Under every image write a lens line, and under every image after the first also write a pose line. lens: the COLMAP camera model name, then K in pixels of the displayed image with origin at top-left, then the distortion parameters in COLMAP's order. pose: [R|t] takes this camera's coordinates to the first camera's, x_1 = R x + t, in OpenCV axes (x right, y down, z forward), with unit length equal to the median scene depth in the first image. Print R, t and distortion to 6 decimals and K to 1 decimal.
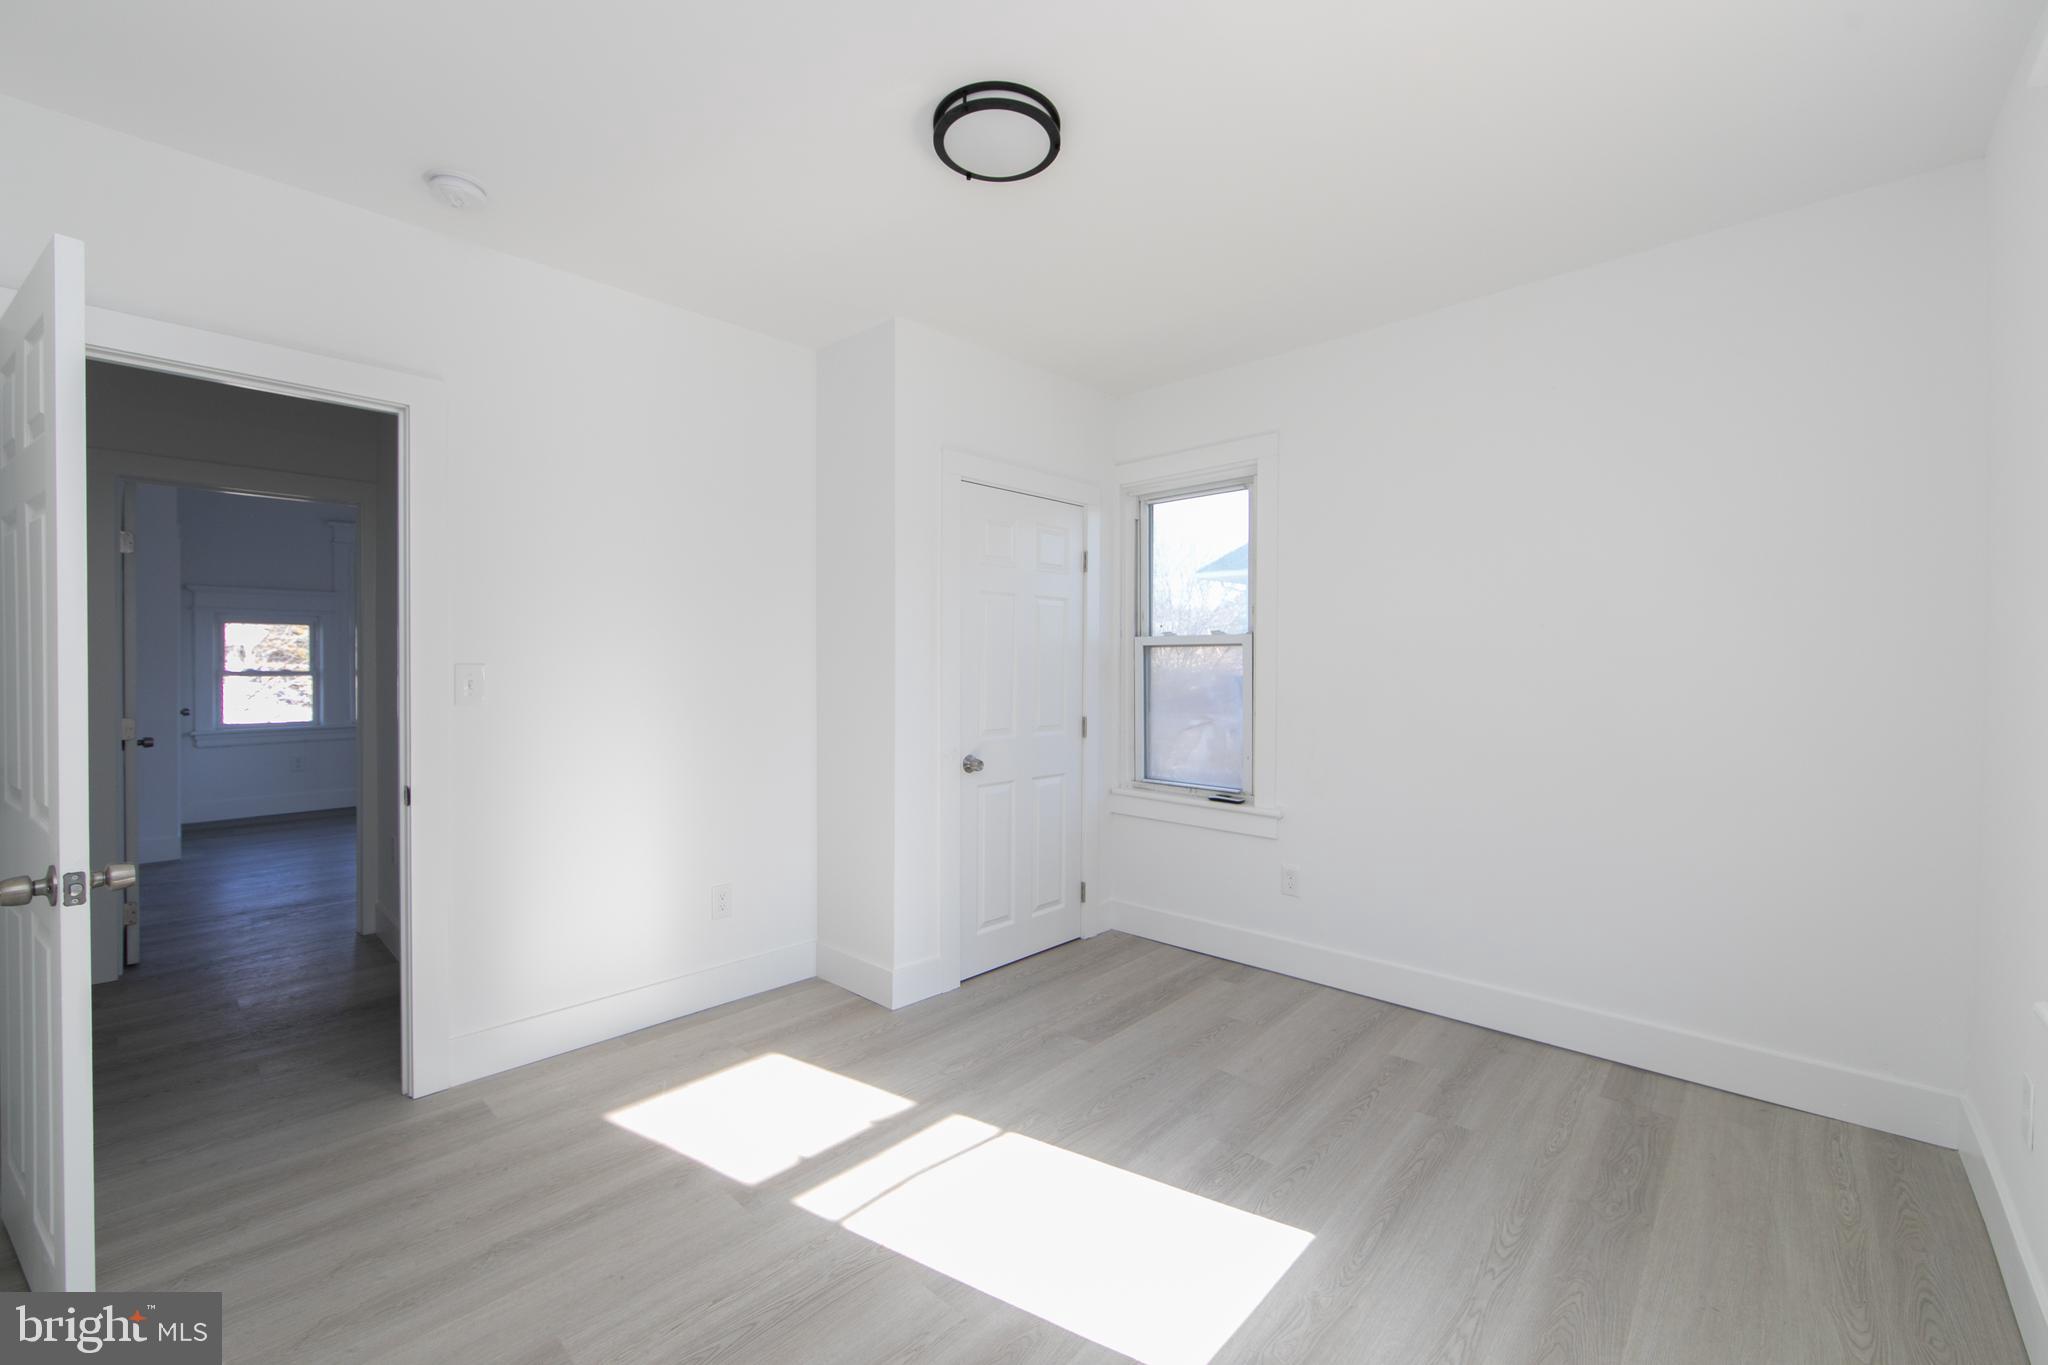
lens RADIAL K [[813.7, 0, 1034.4], [0, 813.7, 671.9], [0, 0, 1]] dist [-0.006443, -0.000014]
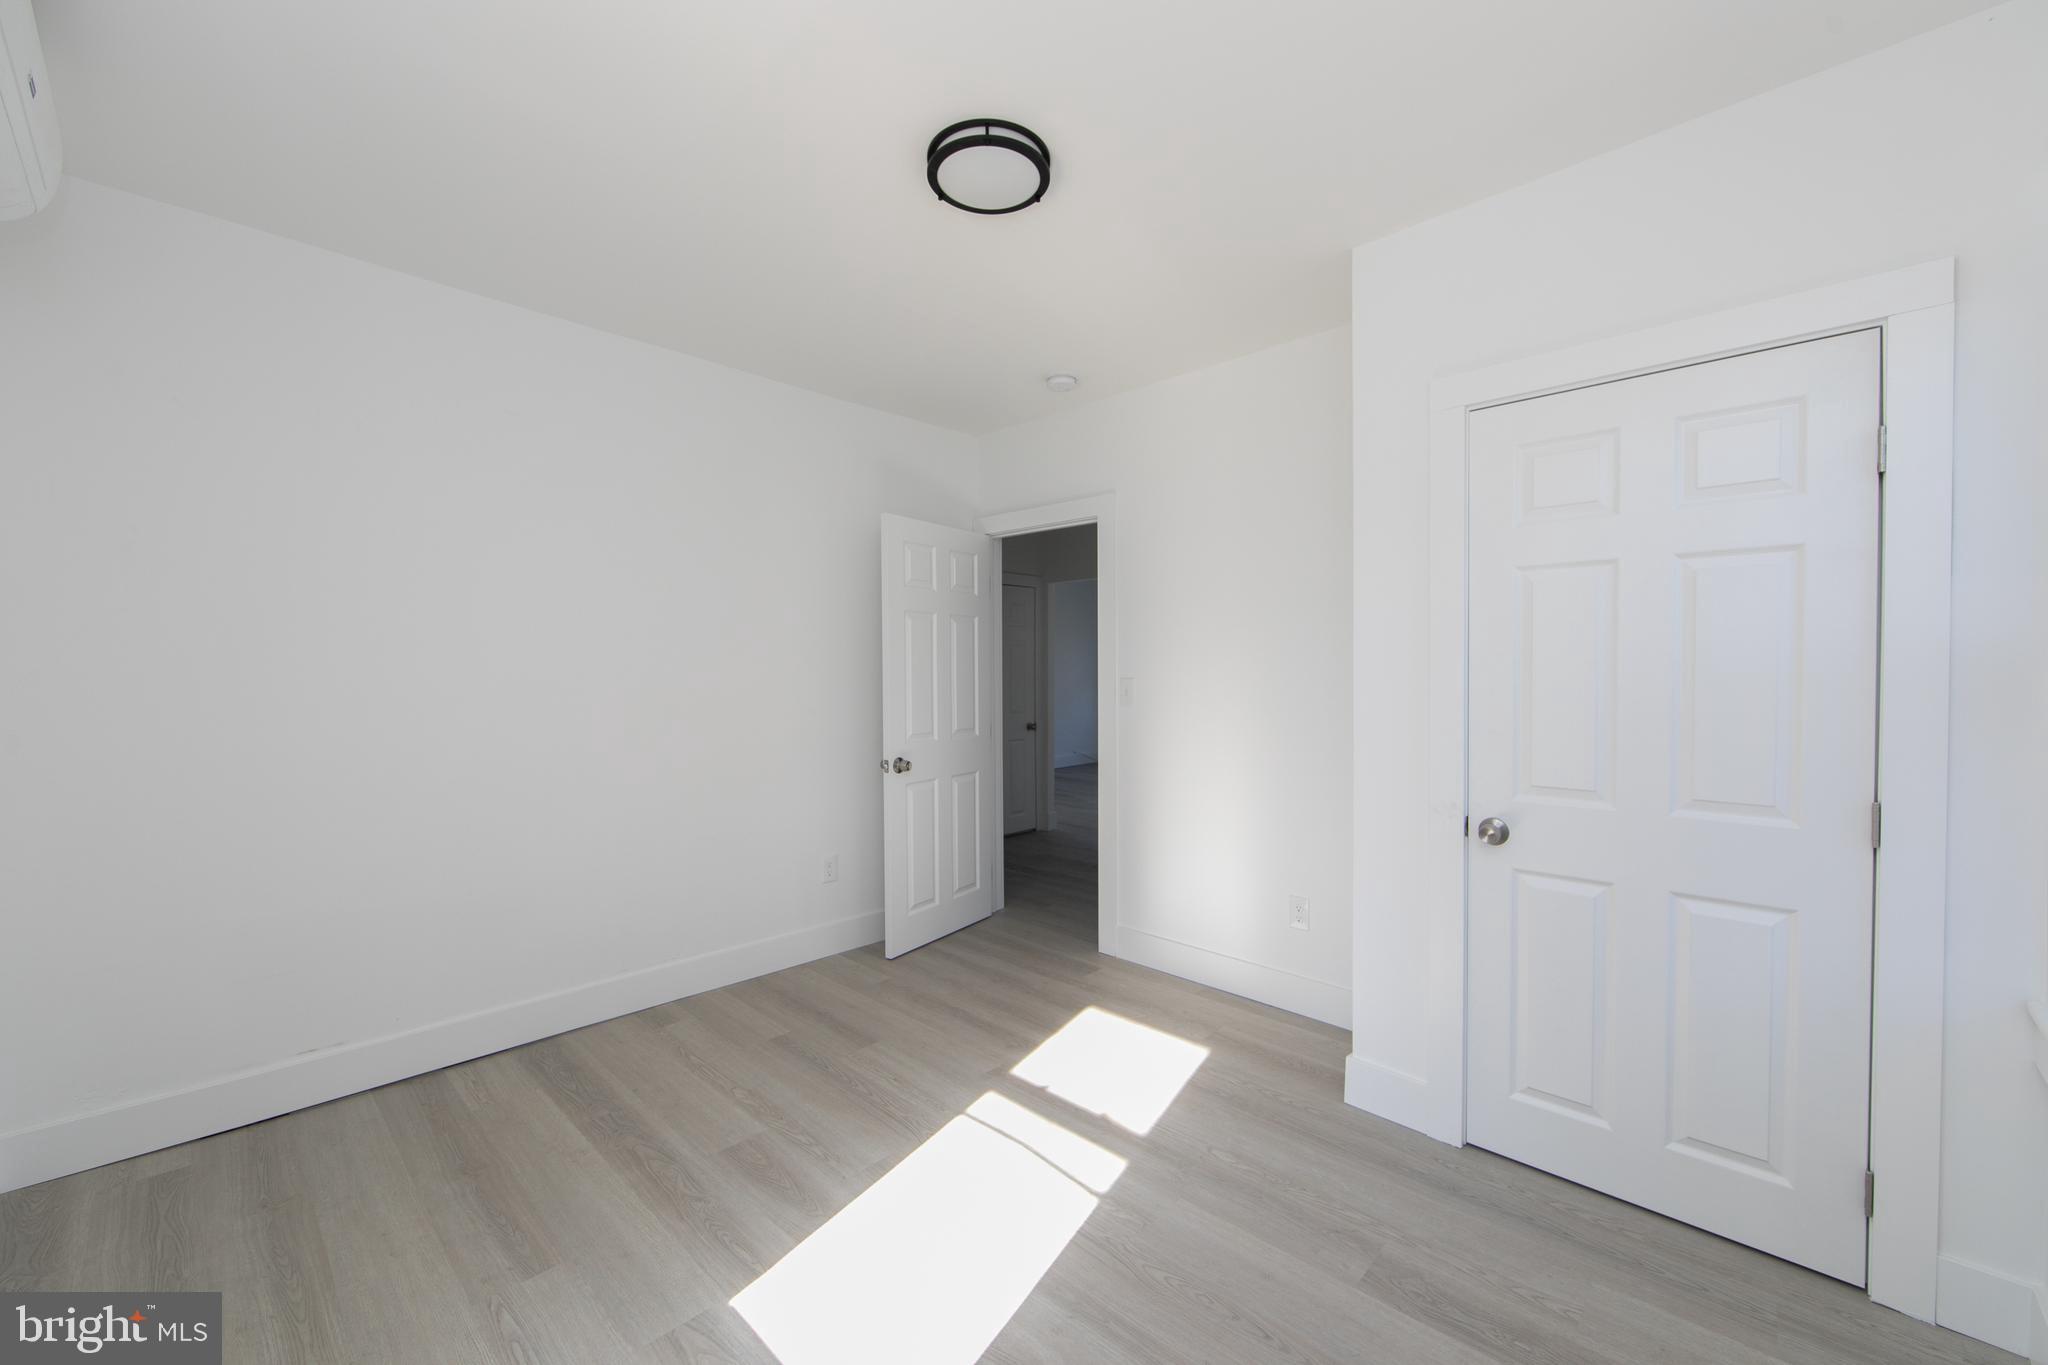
lens RADIAL K [[813.7, 0, 1033.5], [0, 813.7, 680.3], [0, 0, 1]] dist [-0.006443, -0.000014]
pose [[-0.010090, 0.008136, -0.999916, 0.764795], [-0.011320, 0.999902, 0.008250, -0.014790], [0.999885, 0.011402, -0.009997, 0.819972]]
